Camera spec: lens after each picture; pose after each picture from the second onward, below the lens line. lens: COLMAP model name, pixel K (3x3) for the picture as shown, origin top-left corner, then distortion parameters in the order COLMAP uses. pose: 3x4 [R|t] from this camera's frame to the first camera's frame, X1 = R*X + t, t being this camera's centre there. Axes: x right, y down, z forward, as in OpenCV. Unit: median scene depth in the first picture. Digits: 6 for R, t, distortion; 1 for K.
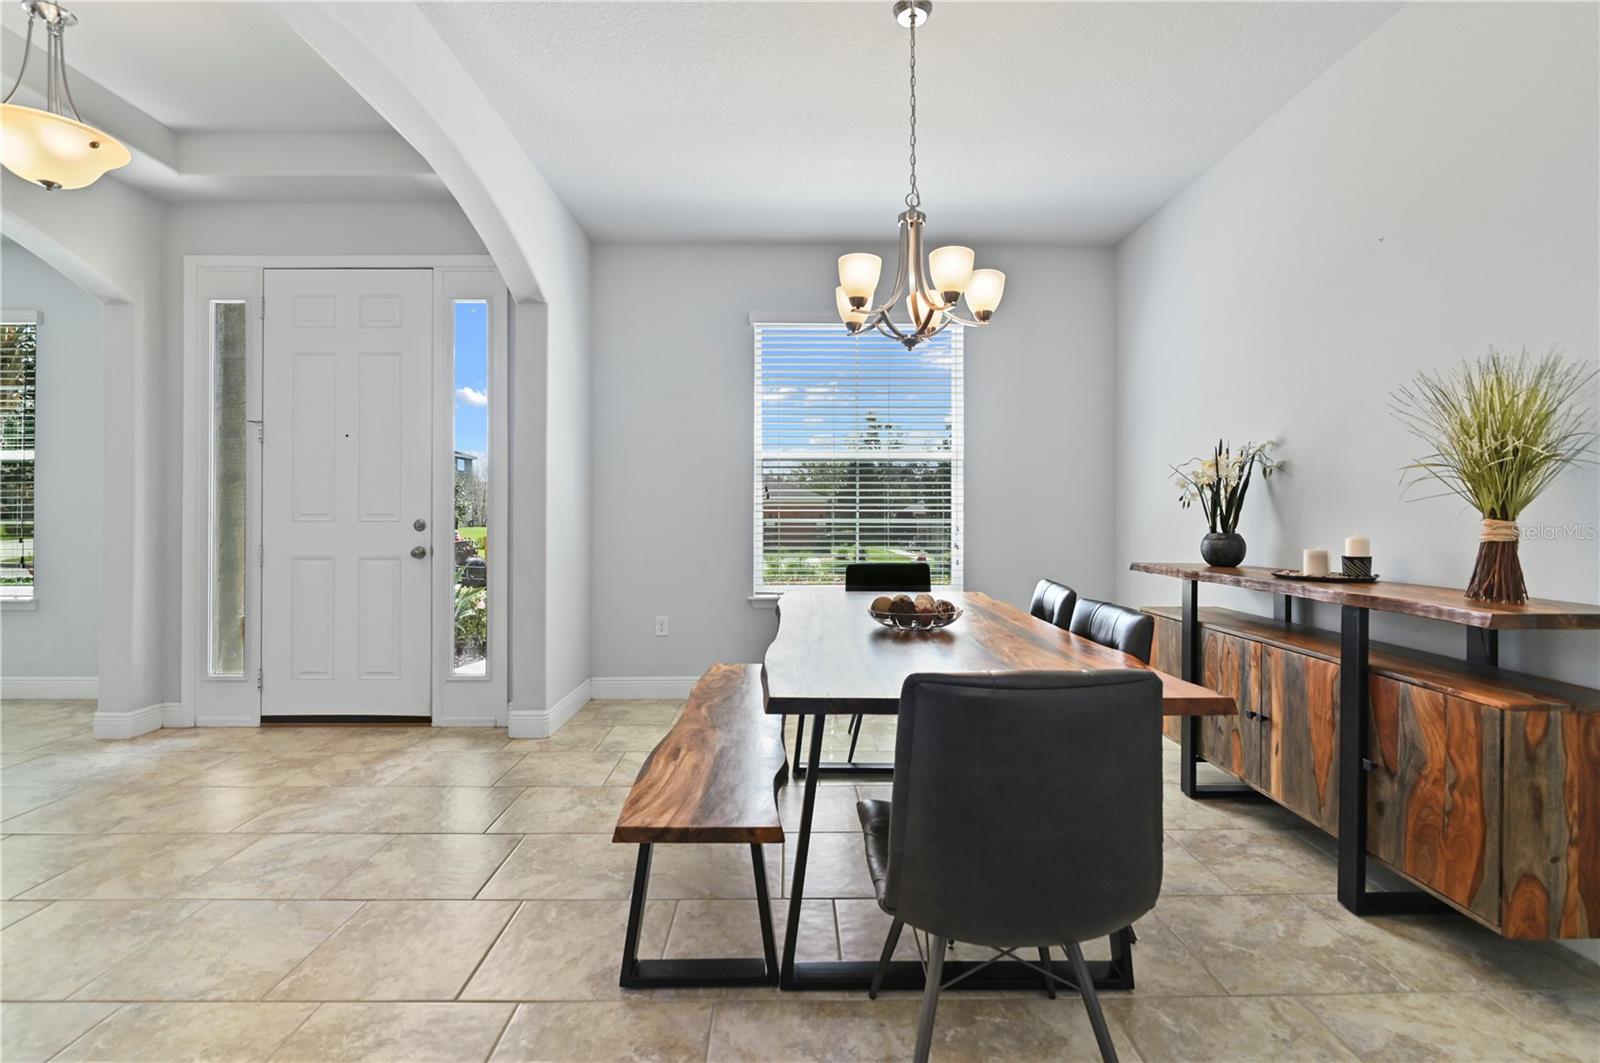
lens RADIAL K [[710.6, 0, 800.0], [0, 710.6, 531.5], [0, 0, 1]] dist [-0.000659, -0.000015]
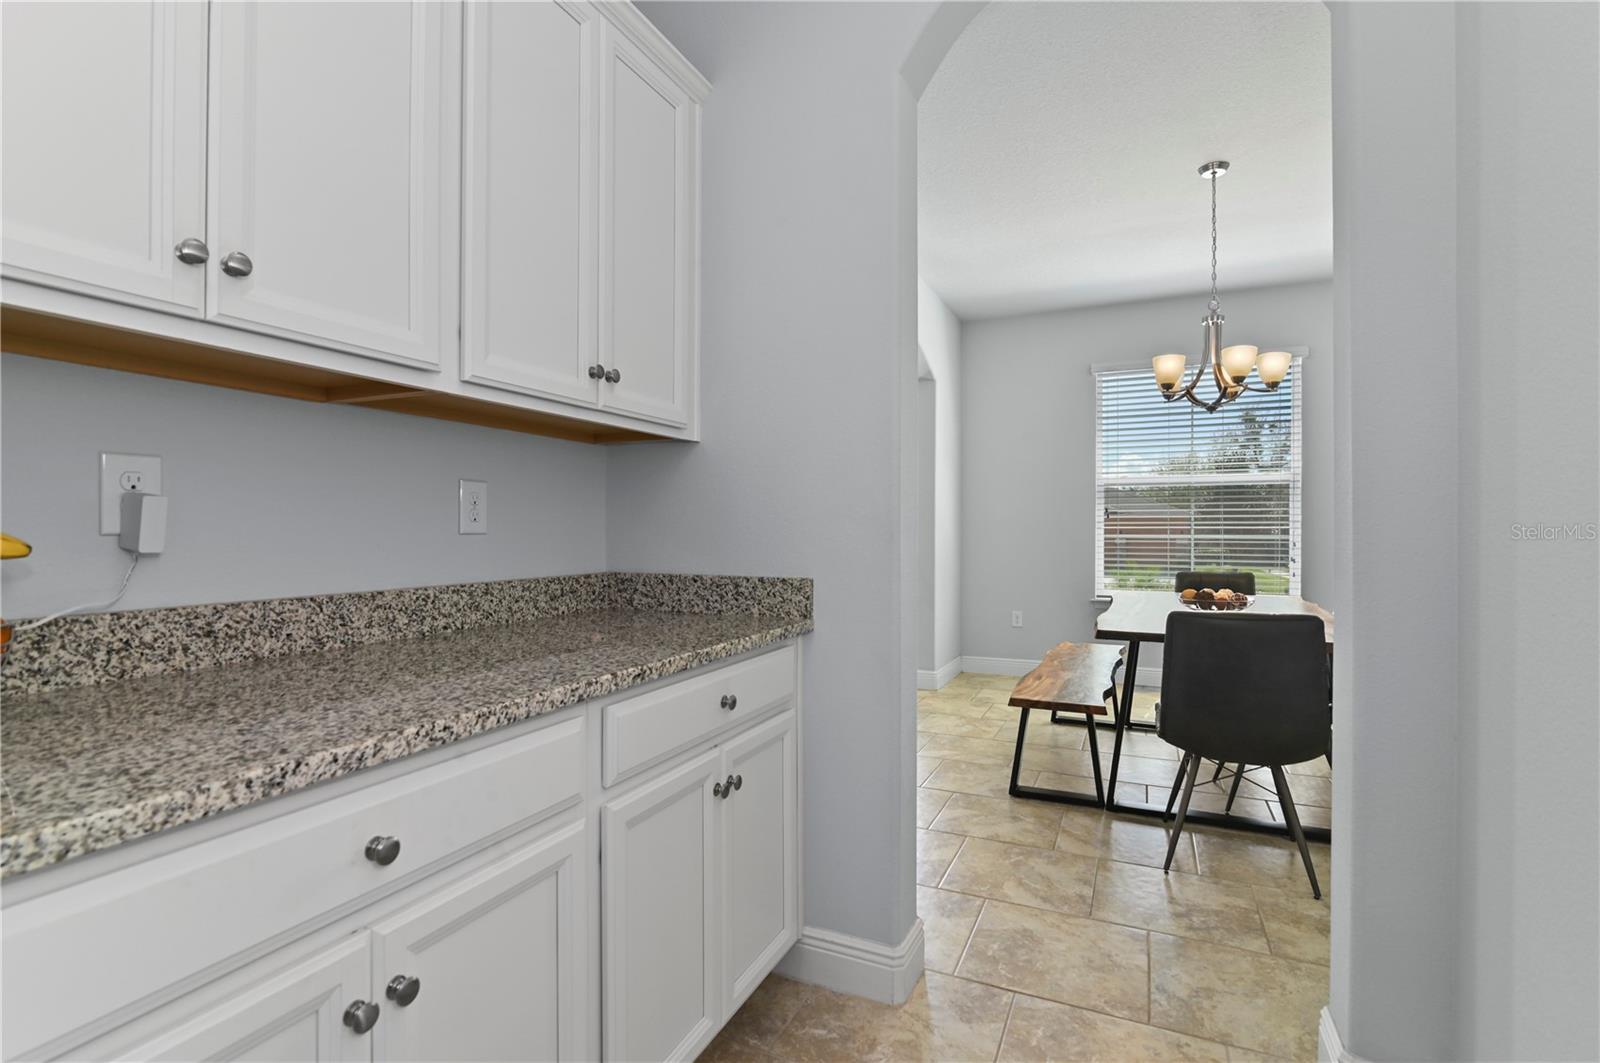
lens RADIAL K [[748.2, 0, 800.7], [0, 748.2, 523.0], [0, 0, 1]] dist [-0.000950, -0.000043]
pose [[0.901025, -0.002775, -0.433759, 0.066237], [-0.011837, 0.999450, -0.030983, 0.014814], [0.433606, 0.033050, 0.900496, -0.676700]]
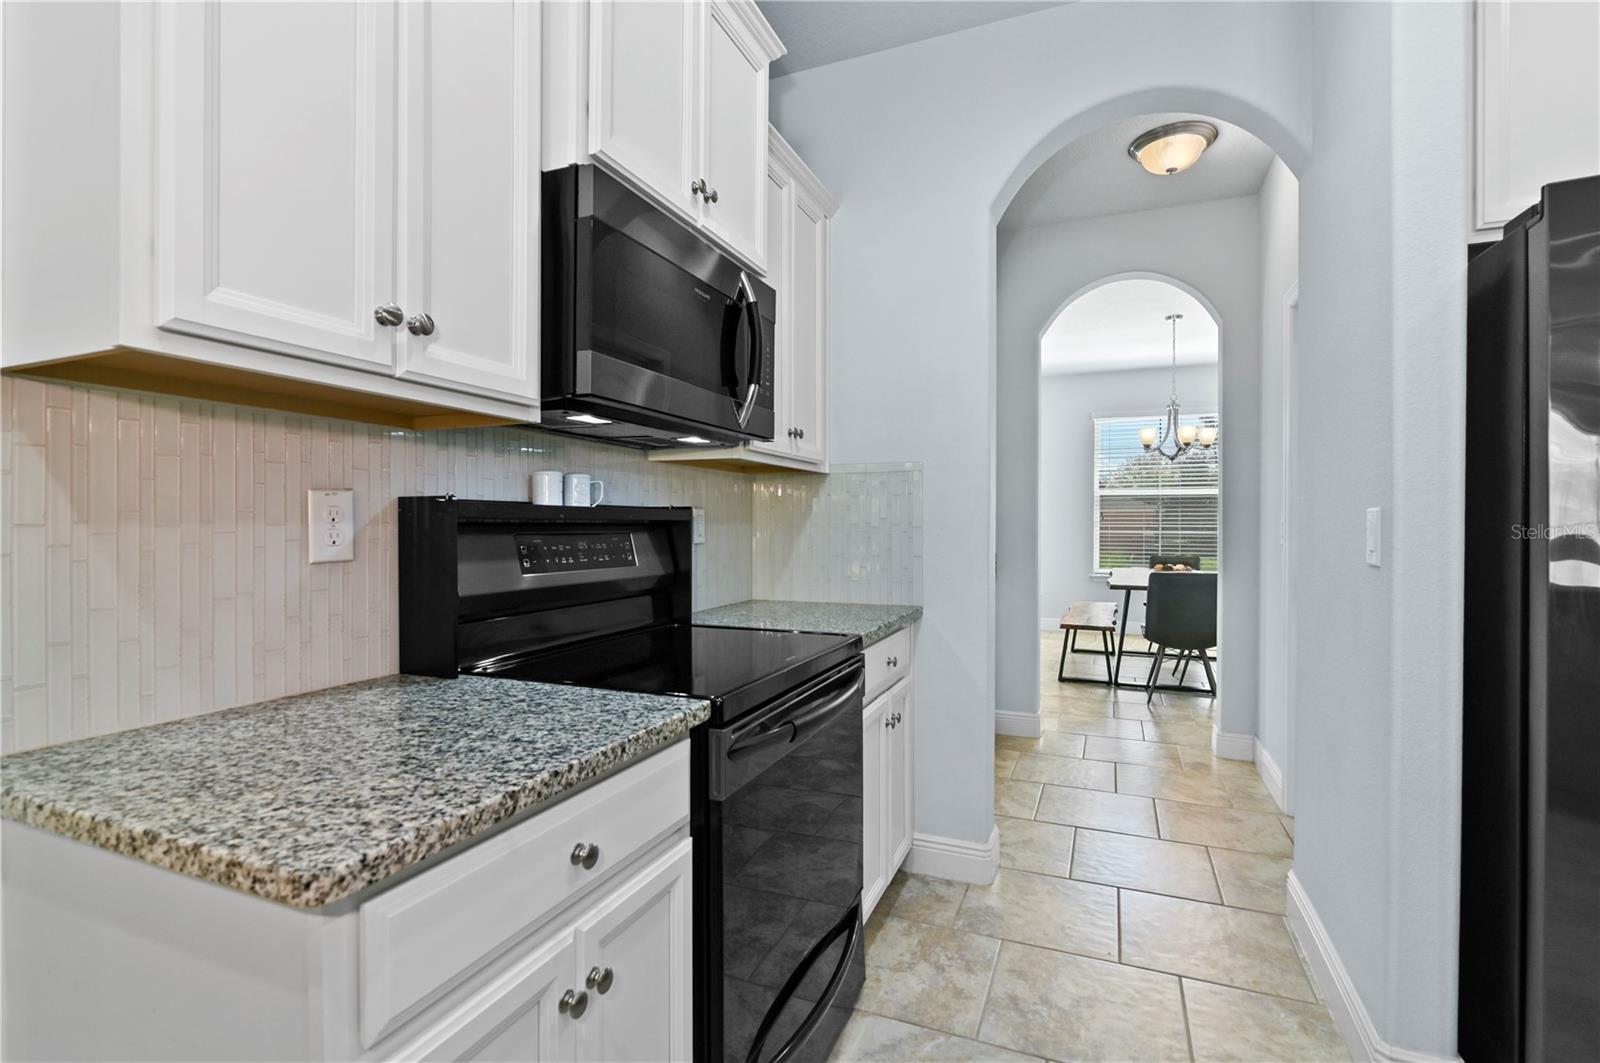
lens RADIAL K [[710.6, 0, 800.0], [0, 710.6, 531.5], [0, 0, 1]] dist [-0.000659, -0.000015]
pose [[0.907881, -0.001375, -0.419226, 0.022897], [-0.002847, 0.999951, -0.009443, 0.003834], [0.419218, 0.009767, 0.907833, -1.663923]]
